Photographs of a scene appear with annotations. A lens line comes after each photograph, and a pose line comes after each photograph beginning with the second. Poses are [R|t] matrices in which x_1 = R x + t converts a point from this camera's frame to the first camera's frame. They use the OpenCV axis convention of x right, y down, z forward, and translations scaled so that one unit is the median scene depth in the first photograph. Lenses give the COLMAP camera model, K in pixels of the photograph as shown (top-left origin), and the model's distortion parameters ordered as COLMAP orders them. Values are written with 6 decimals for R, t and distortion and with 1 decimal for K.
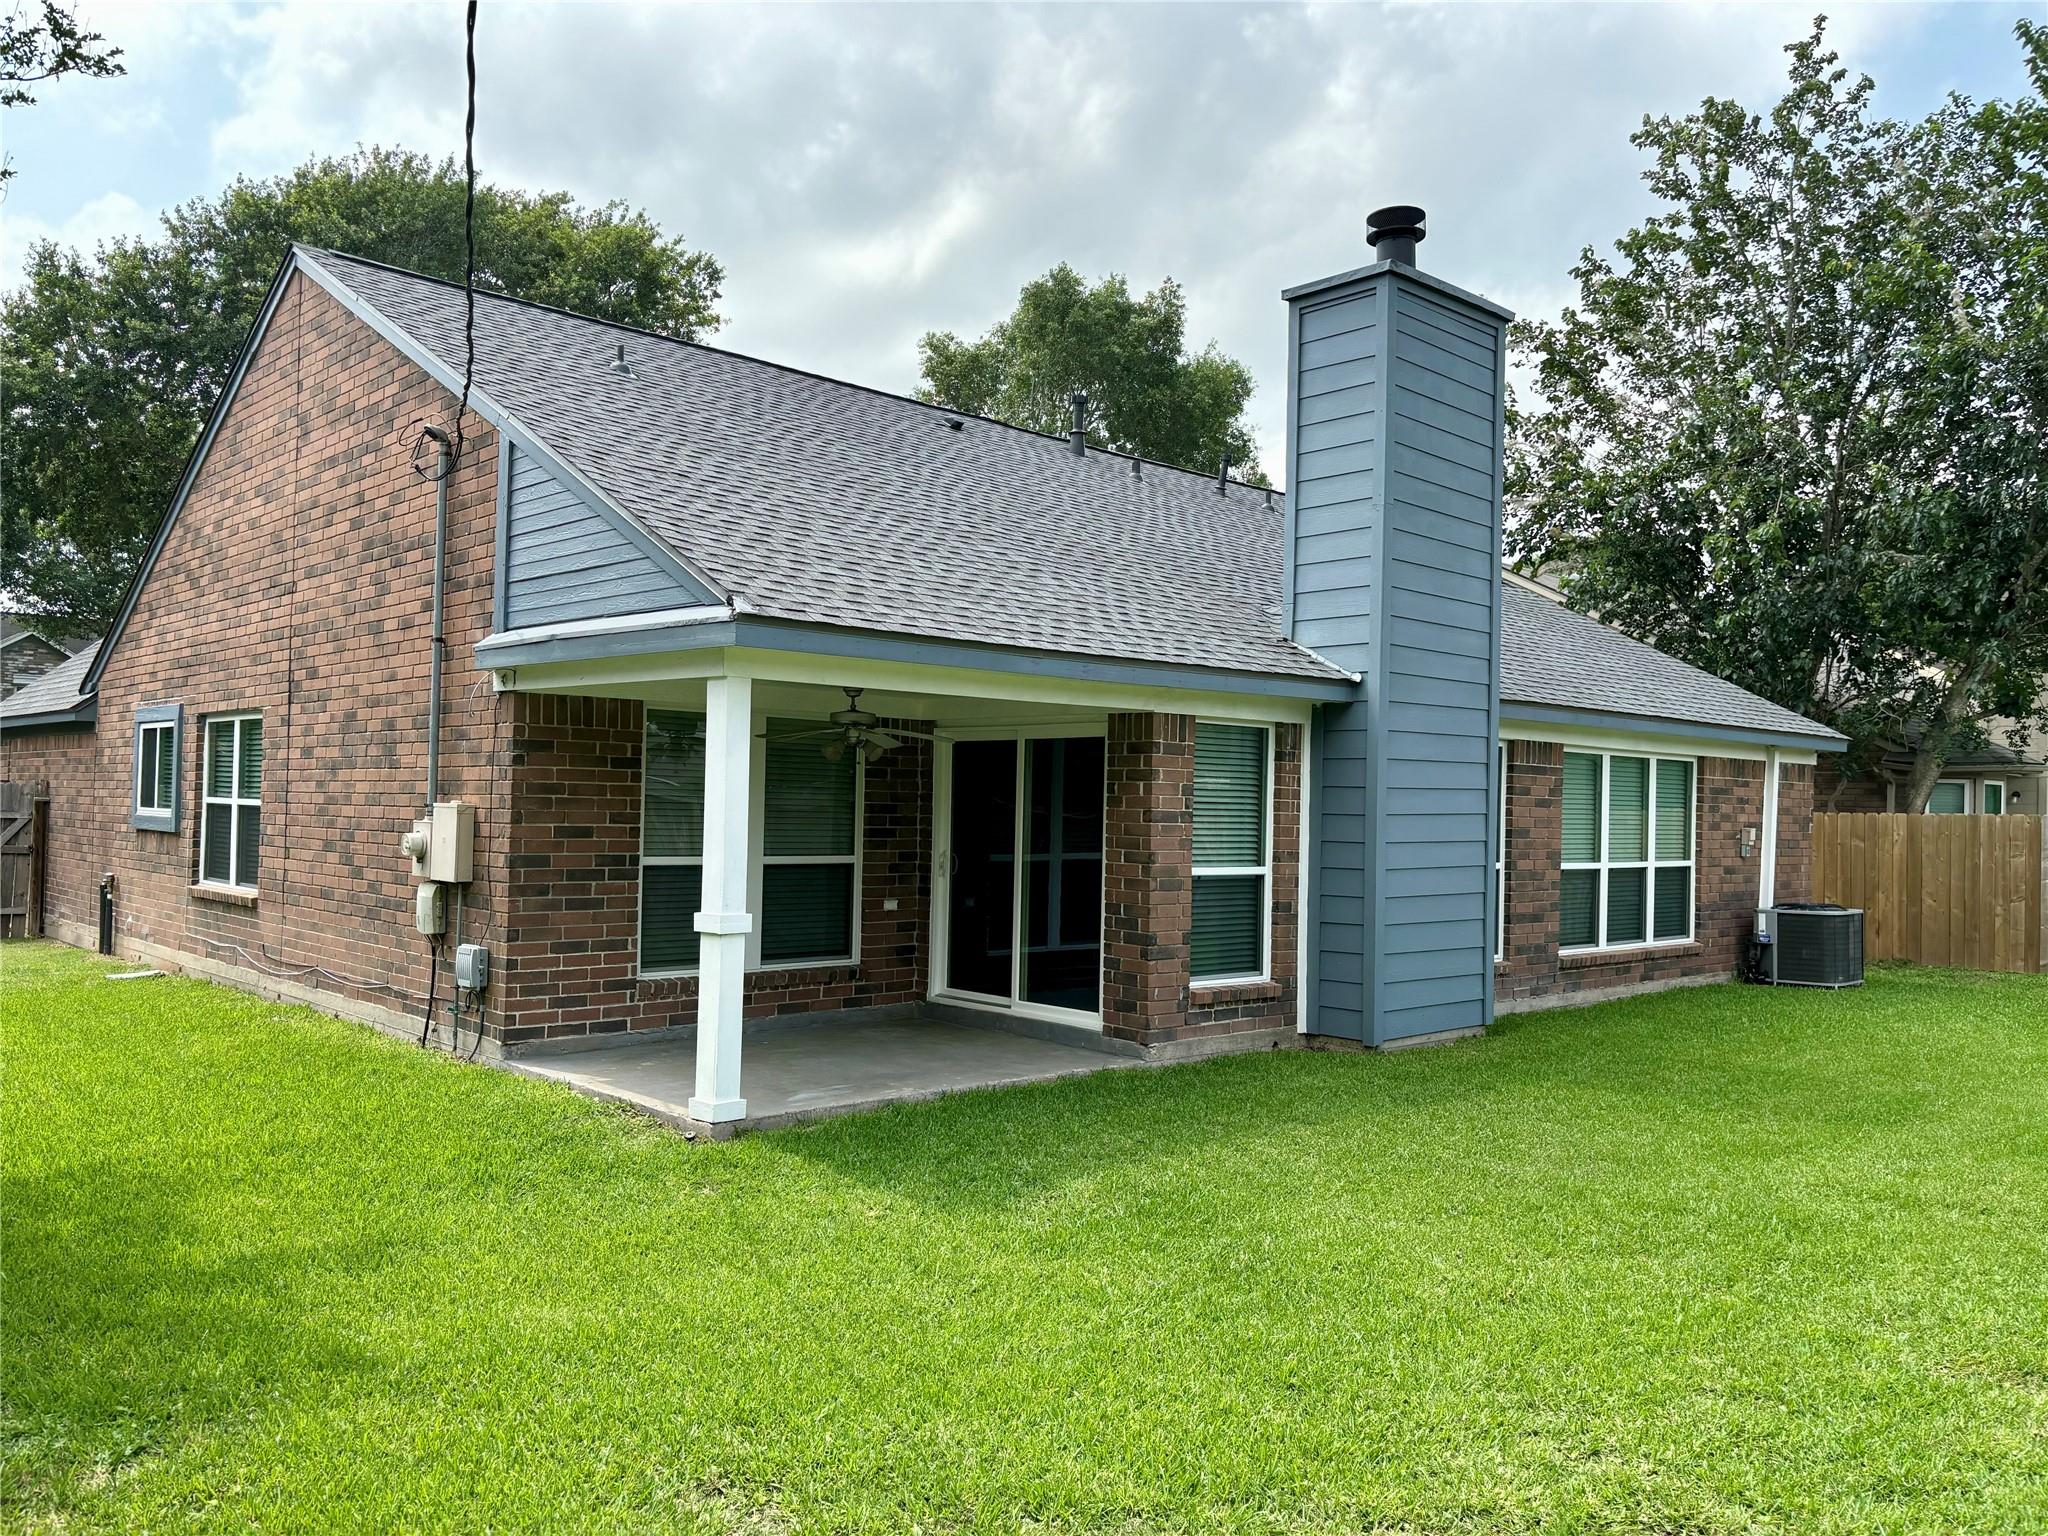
lens RADIAL K [[1583.0, 0, 1024.0], [0, 1583.0, 768.0], [0, 0, 1]] dist [0.091126, -0.090199]
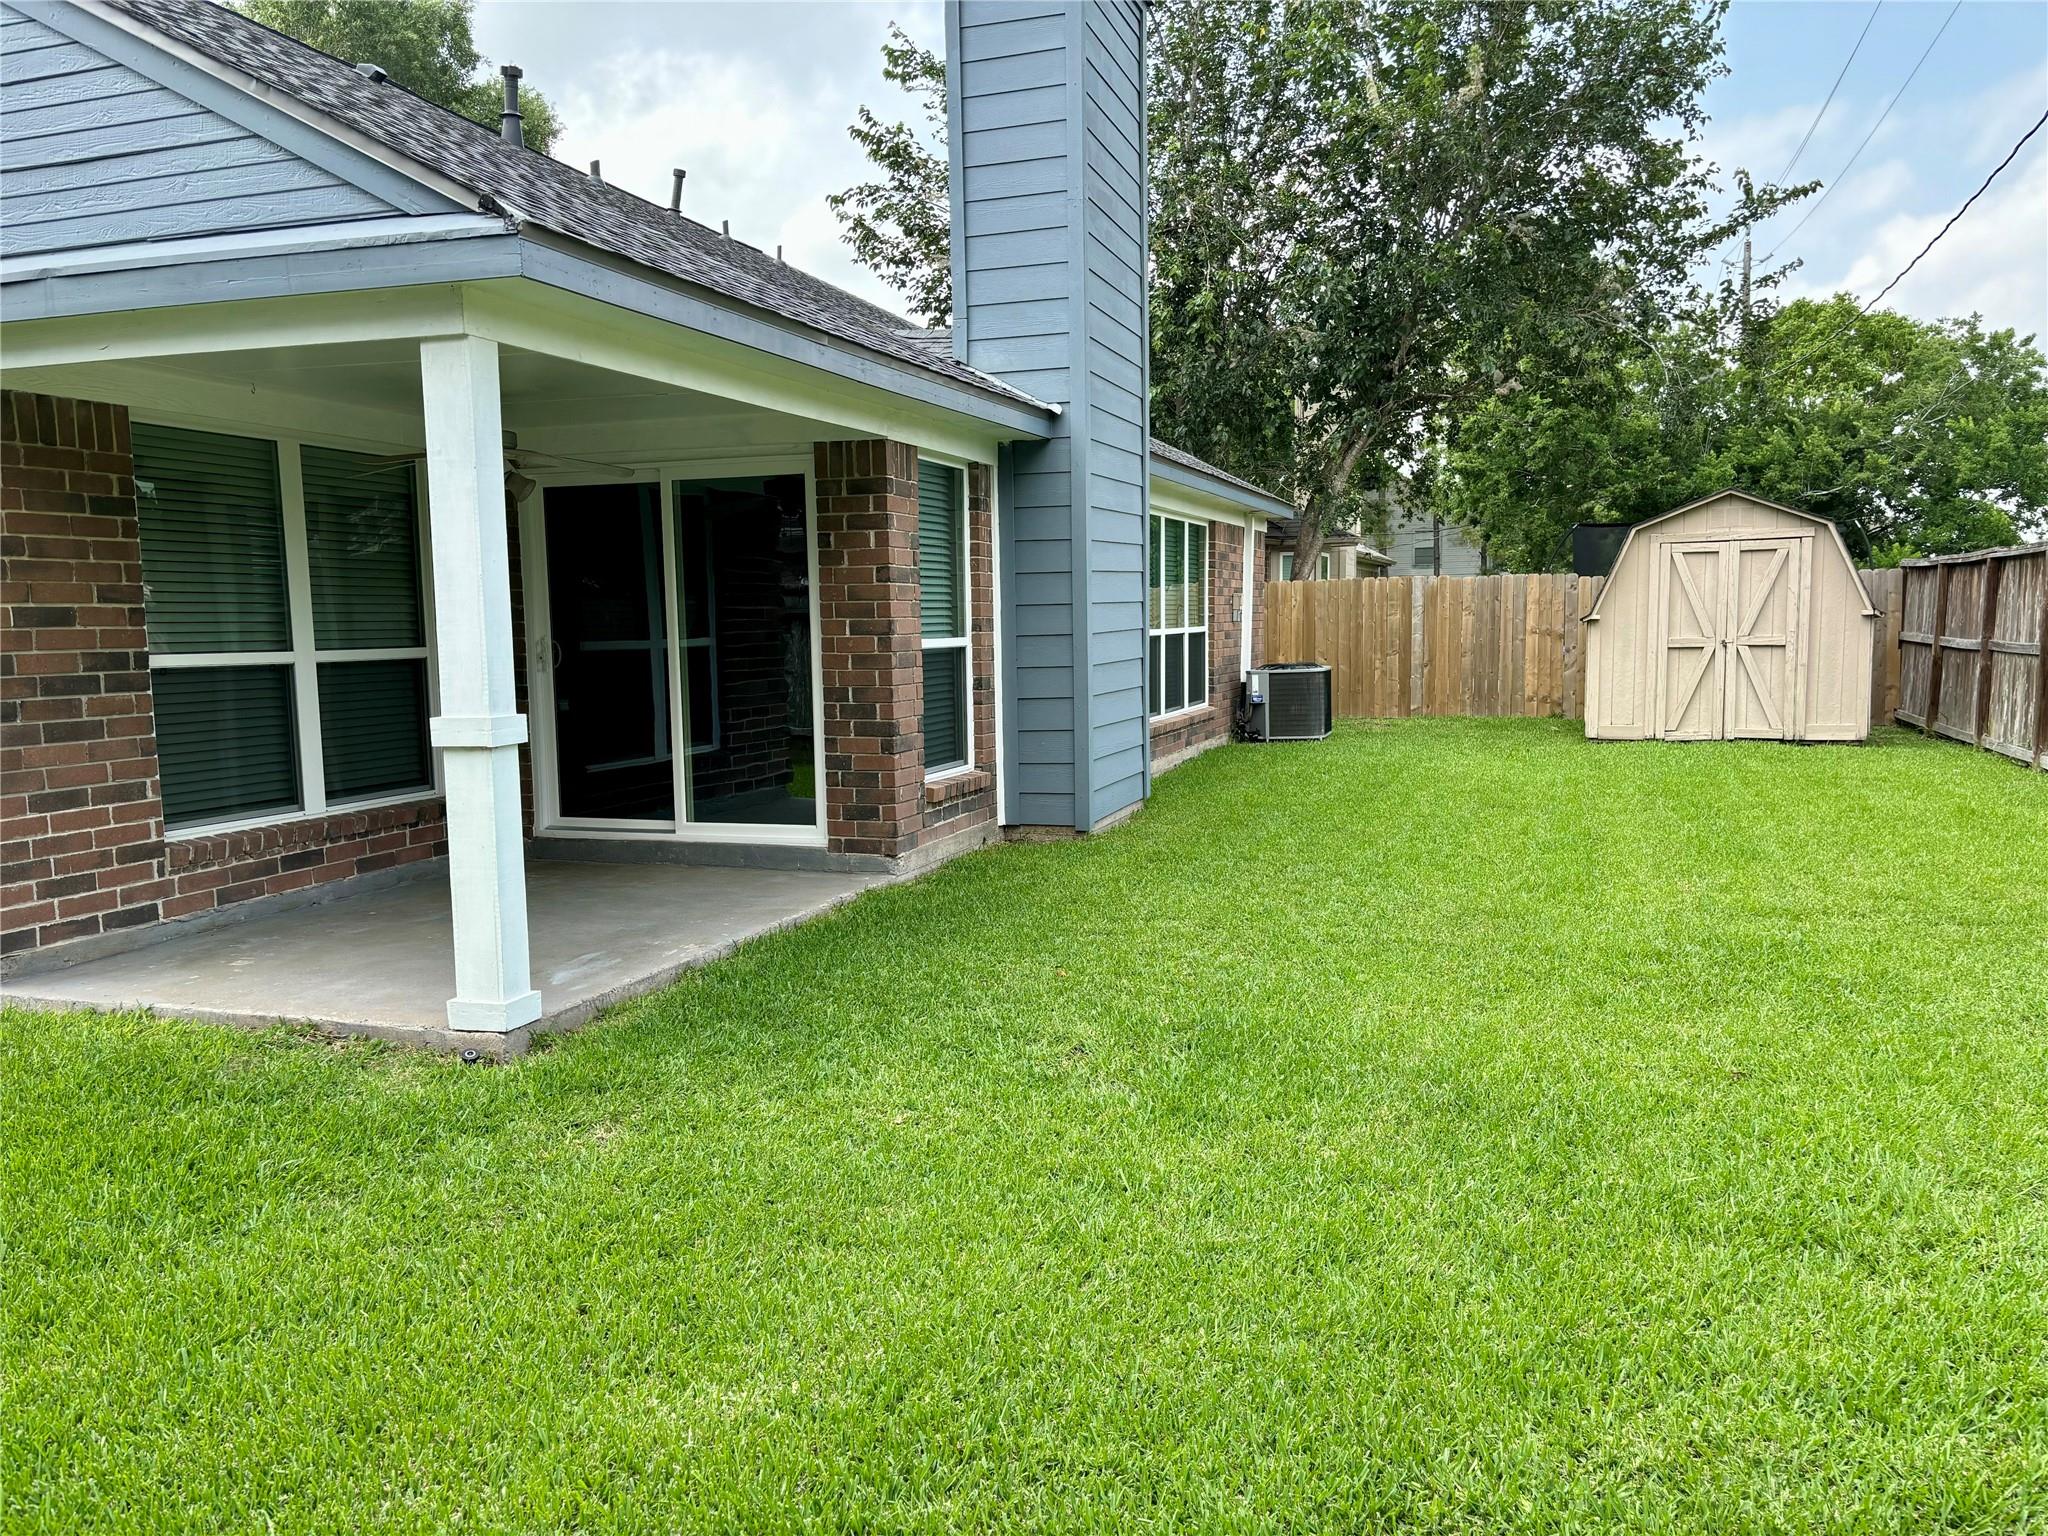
lens RADIAL K [[1583.0, 0, 1024.0], [0, 1583.0, 768.0], [0, 0, 1]] dist [0.091126, -0.090199]
pose [[0.886772, -0.081549, 0.454956, -0.207887], [0.027331, 0.991842, 0.124511, 0.027028], [-0.461398, -0.097978, 0.881767, 0.232738]]
